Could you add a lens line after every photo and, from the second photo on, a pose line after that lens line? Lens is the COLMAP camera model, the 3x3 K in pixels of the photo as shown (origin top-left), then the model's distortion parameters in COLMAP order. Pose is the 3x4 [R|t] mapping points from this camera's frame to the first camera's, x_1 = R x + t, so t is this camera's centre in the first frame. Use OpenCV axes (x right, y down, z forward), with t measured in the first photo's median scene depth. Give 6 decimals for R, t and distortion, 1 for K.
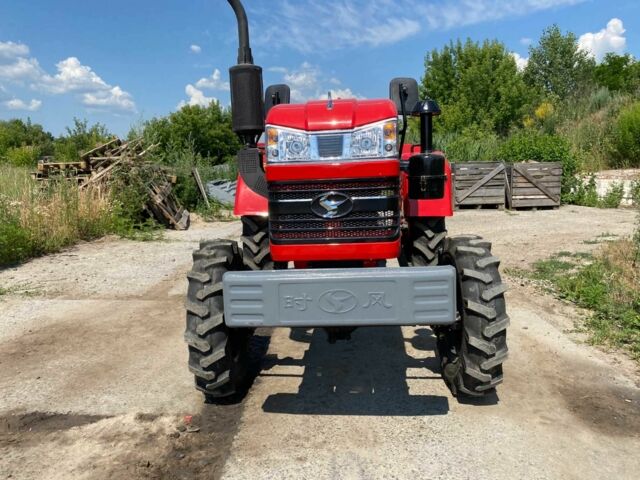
lens RADIAL K [[485.7, 0, 321.2], [0, 485.7, 236.0], [0, 0, 1]] dist [-0.000157, 0.006635]
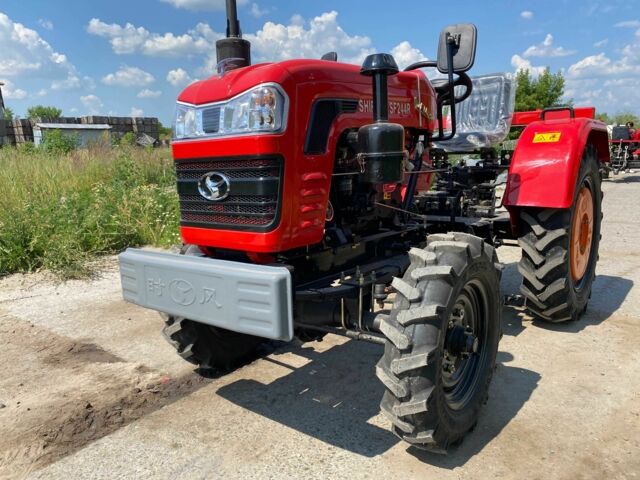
lens RADIAL K [[488.6, 0, 320.0], [0, 488.6, 240.0], [0, 0, 1]] dist [-0.000362, 0.007517]
pose [[0.819589, 0.092390, -0.565453, 0.605823], [-0.062259, 0.995430, 0.072404, -0.036161], [0.569559, -0.024137, 0.821596, 0.310749]]
